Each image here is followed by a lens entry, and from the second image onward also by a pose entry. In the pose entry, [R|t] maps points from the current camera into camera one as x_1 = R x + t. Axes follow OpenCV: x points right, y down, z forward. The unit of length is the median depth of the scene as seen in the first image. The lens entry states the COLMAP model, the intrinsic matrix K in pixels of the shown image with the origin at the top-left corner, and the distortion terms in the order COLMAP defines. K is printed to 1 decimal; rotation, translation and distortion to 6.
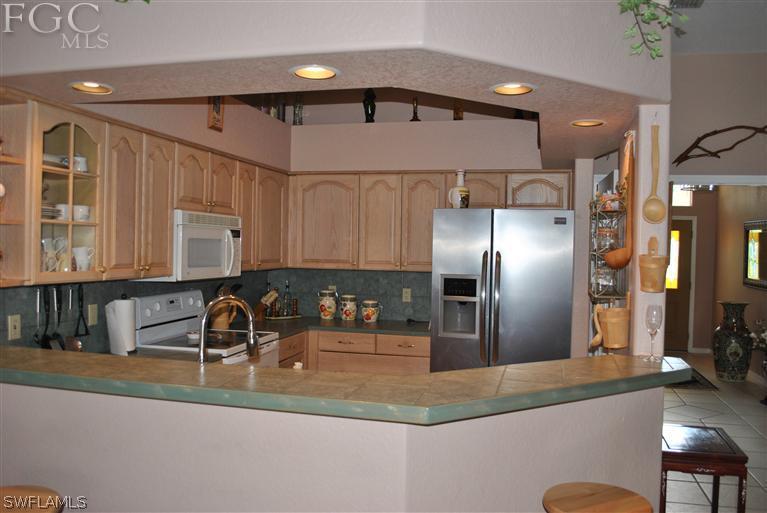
lens RADIAL K [[604.8, 0, 383.5], [0, 604.8, 256.5], [0, 0, 1]] dist [-0.080114, 0.004621]
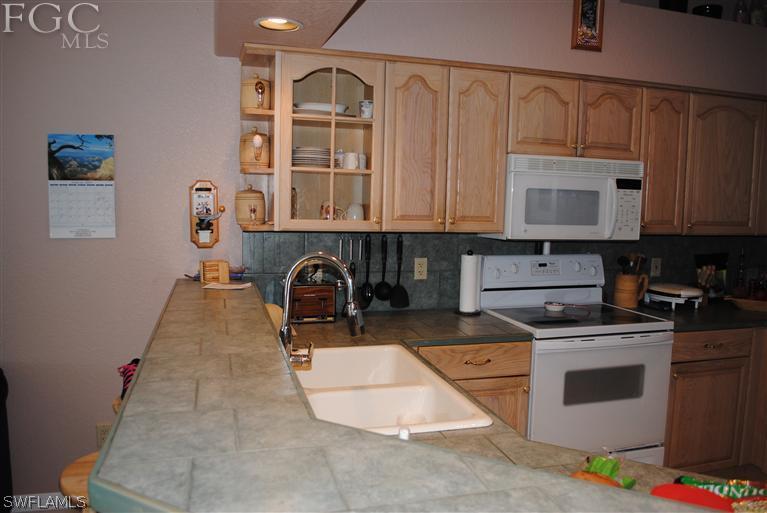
lens RADIAL K [[604.8, 0, 383.5], [0, 604.8, 256.5], [0, 0, 1]] dist [-0.080114, 0.004621]
pose [[0.531922, 0.075851, -0.843389, 0.255811], [-0.025781, 0.996969, 0.073403, 0.006911], [0.846401, -0.017301, 0.532266, 0.367025]]
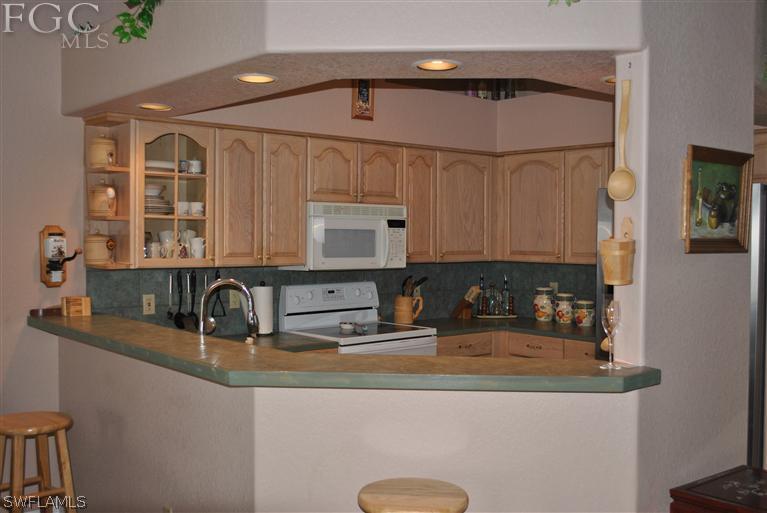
lens RADIAL K [[739.0, 0, 383.5], [0, 739.0, 256.5], [0, 0, 1]] dist [-0.049313, -0.002590]
pose [[0.830546, 0.001568, -0.556948, 0.437517], [0.000577, 0.999993, 0.003675, 0.011422], [0.556950, -0.003374, 0.830539, 0.003398]]
